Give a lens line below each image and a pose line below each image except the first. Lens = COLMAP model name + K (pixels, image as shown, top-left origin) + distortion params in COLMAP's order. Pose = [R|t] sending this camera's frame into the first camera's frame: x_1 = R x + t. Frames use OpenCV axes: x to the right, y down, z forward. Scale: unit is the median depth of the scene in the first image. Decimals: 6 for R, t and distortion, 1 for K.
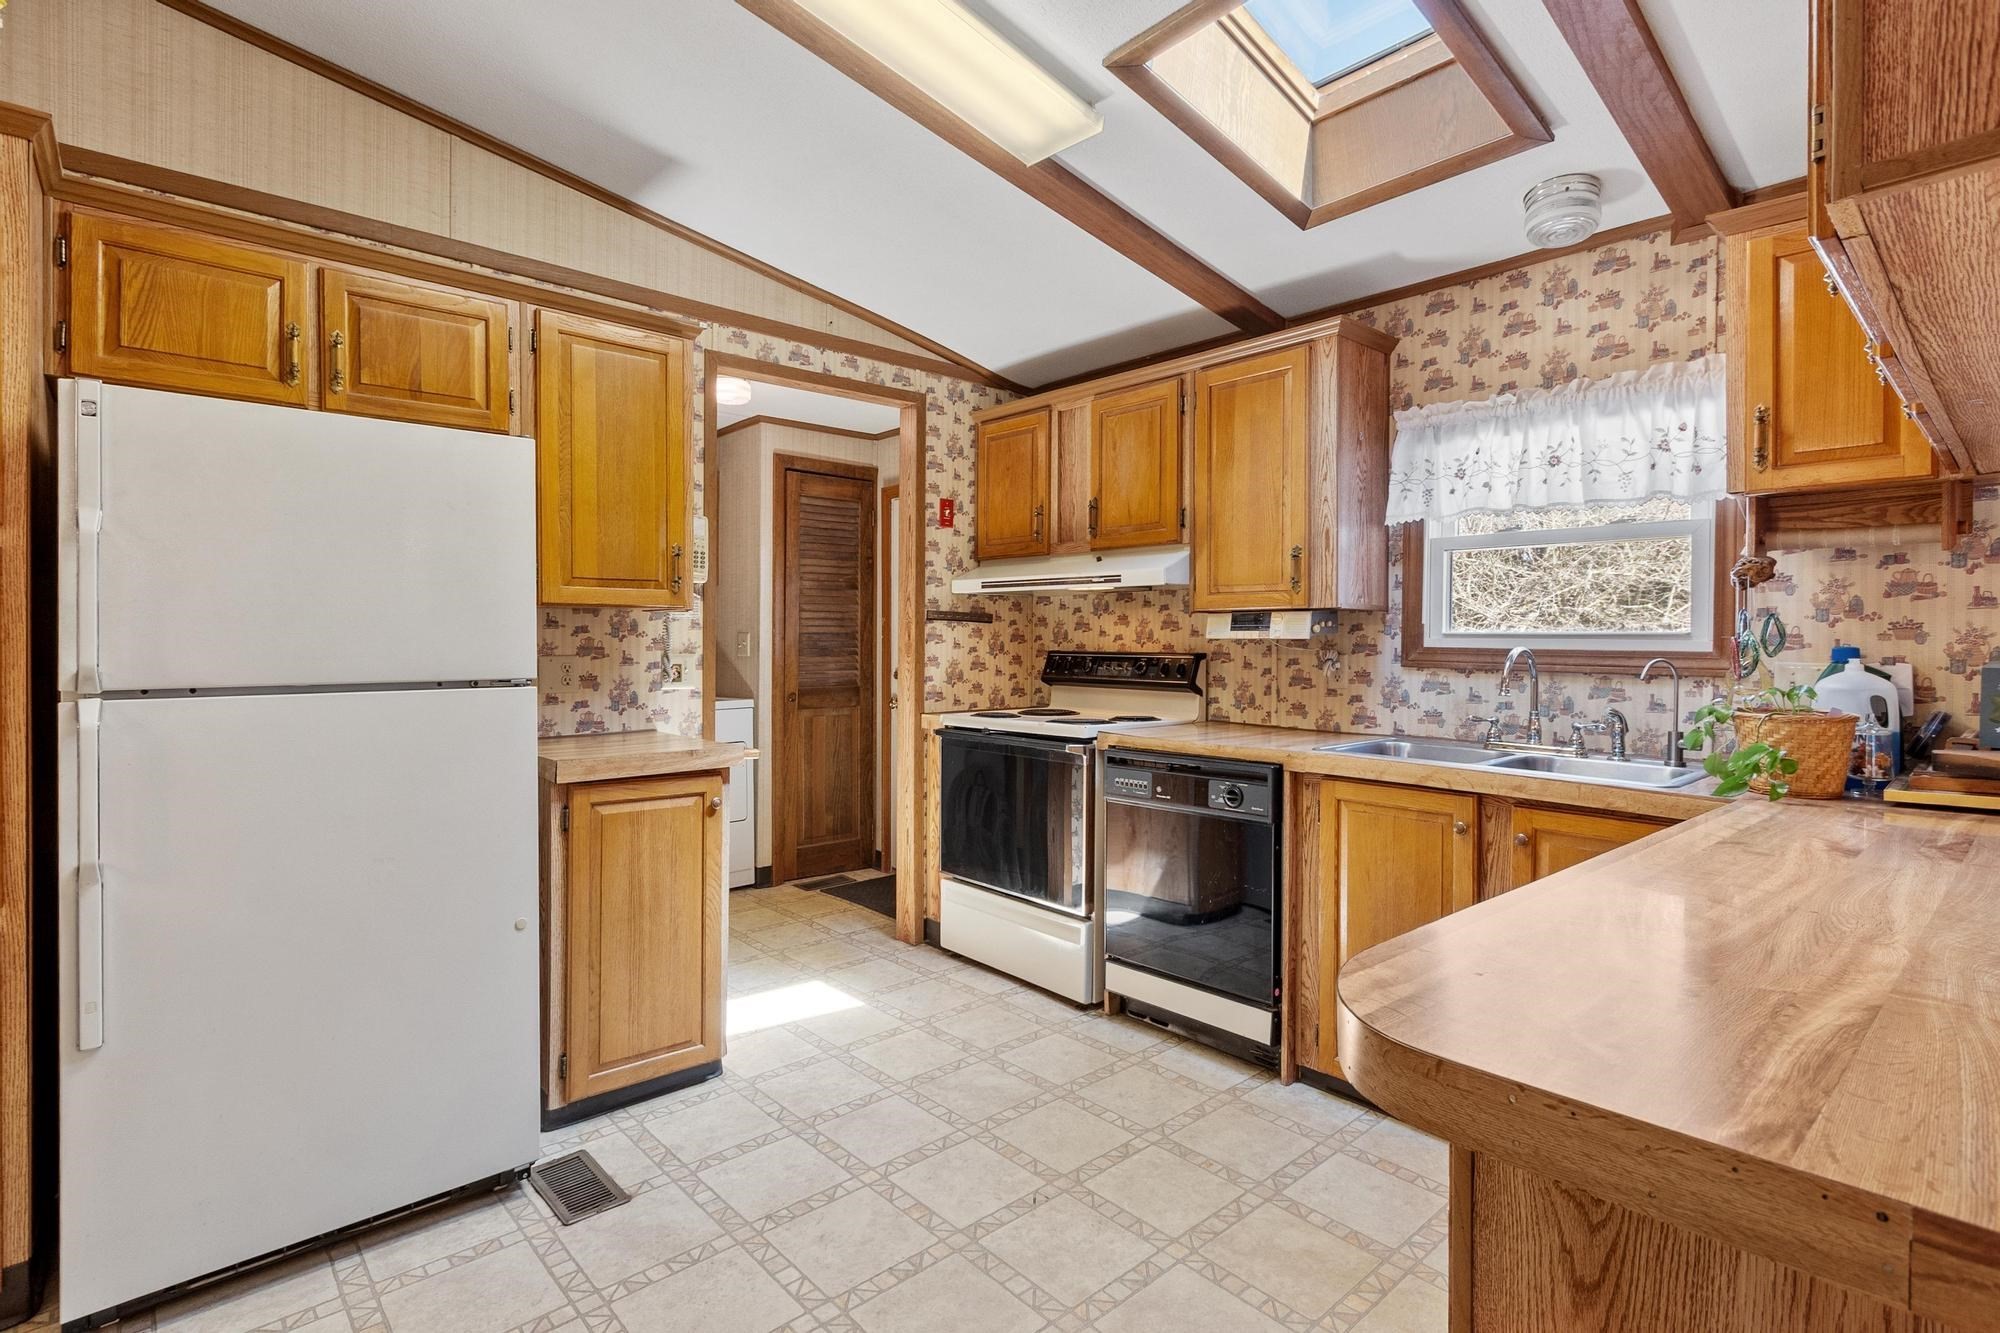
lens RADIAL K [[957.5, 0, 996.5], [0, 957.5, 649.5], [0, 0, 1]] dist [0.001868, -0.000565]
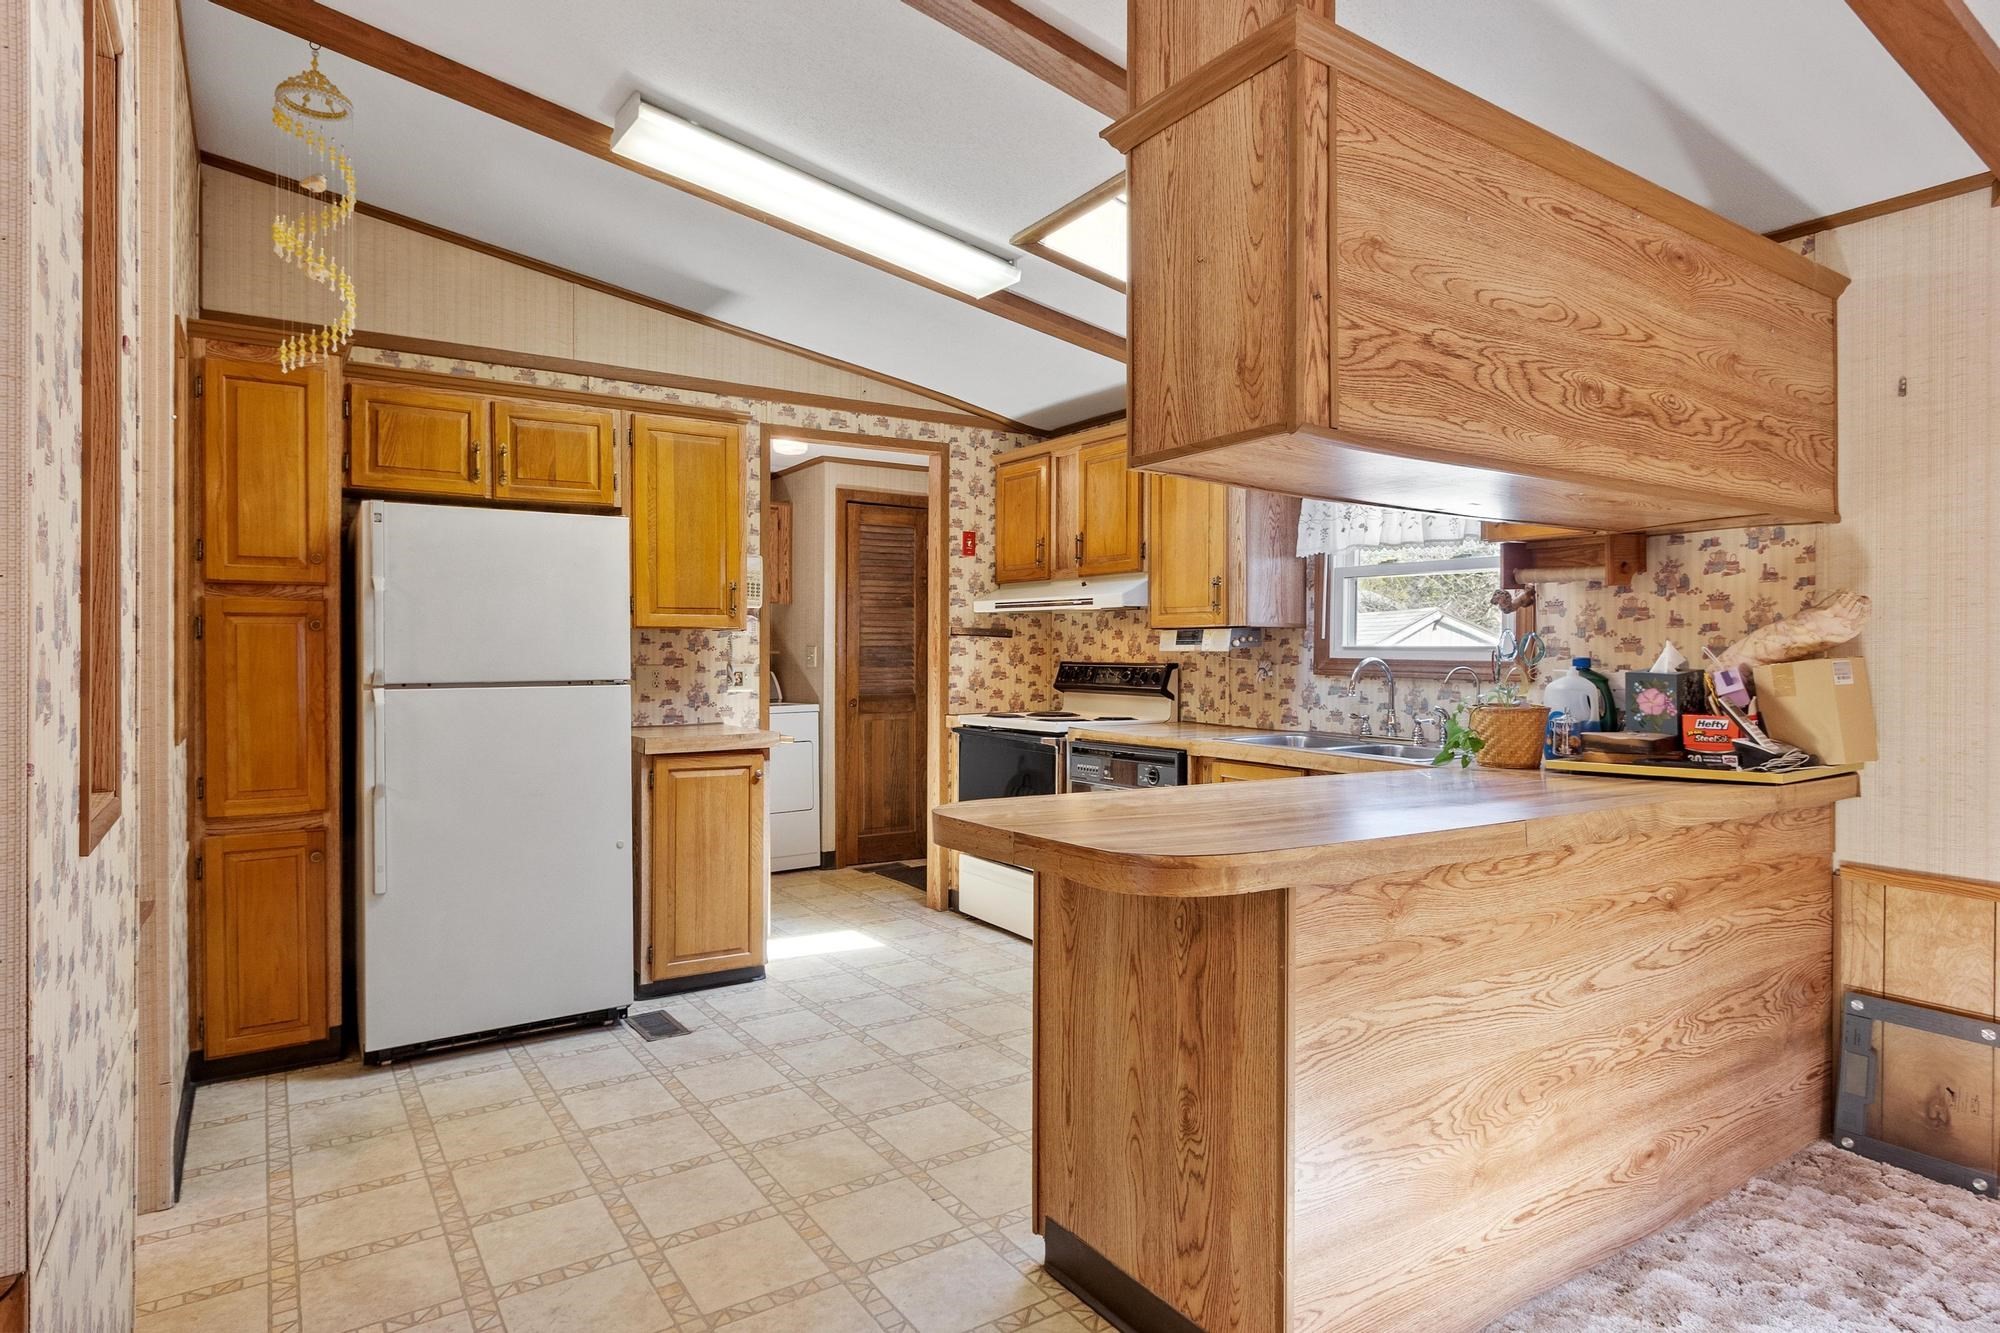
lens RADIAL K [[1099.3, 0, 1000.0], [0, 1099.3, 666.5], [0, 0, 1]] dist [0.002242, 0.000426]
pose [[0.990086, 0.000274, -0.140459, 0.221720], [0.000285, 0.999992, 0.003964, 0.002559], [0.140459, -0.003964, 0.990079, -0.411541]]
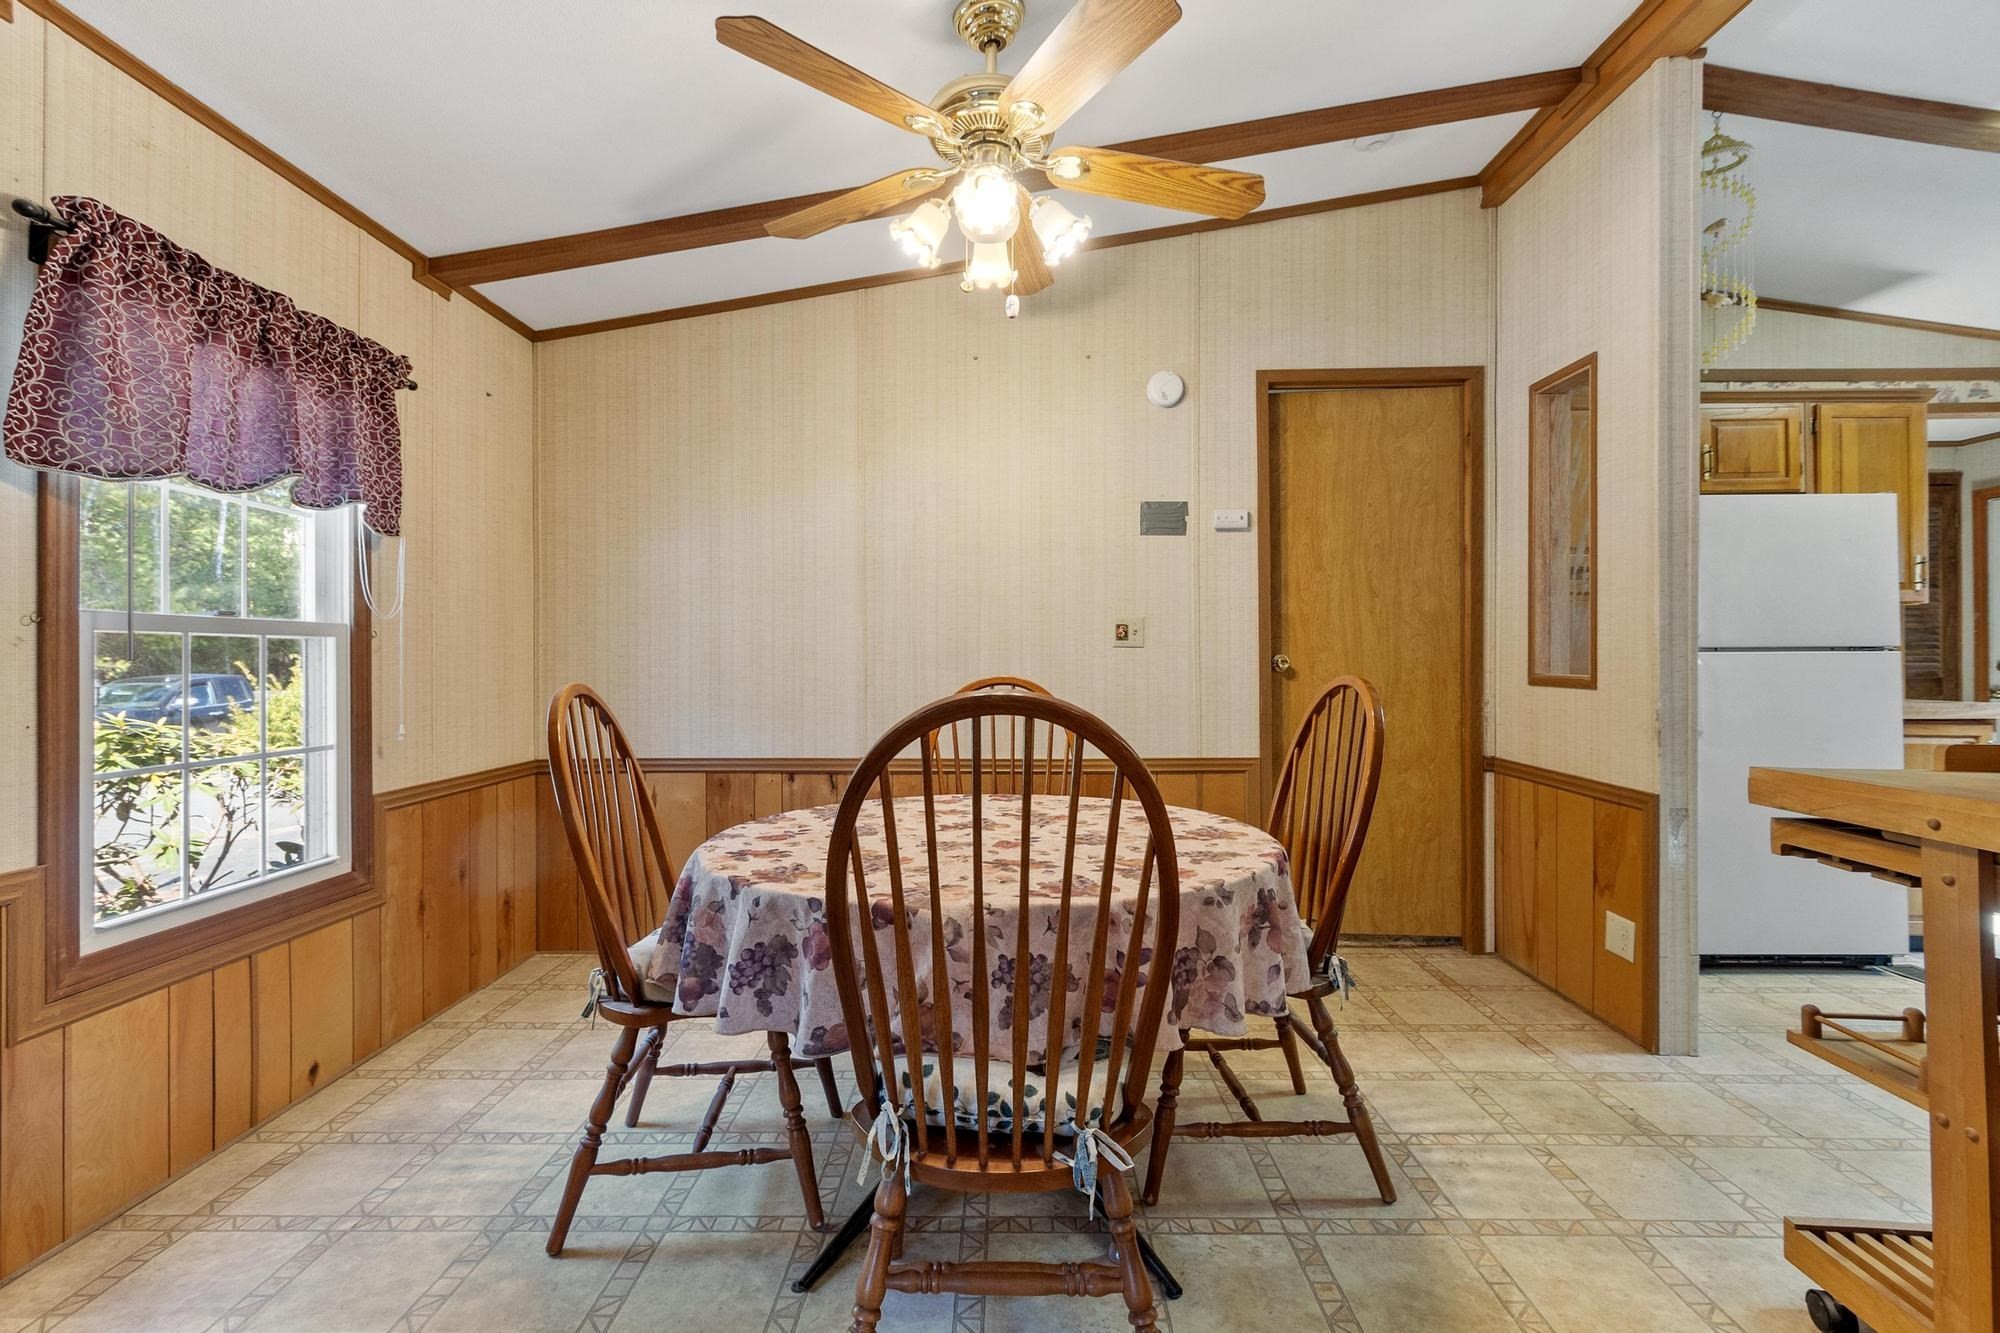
lens RADIAL K [[855.6, 0, 1000.0], [0, 855.6, 666.5], [0, 0, 1]] dist [-0.000246, -0.000024]
pose [[0.728270, 0.001124, -0.685290, -0.409295], [-0.001314, 0.999999, 0.000244, 0.044952], [0.685290, 0.000723, 0.728270, -0.701583]]
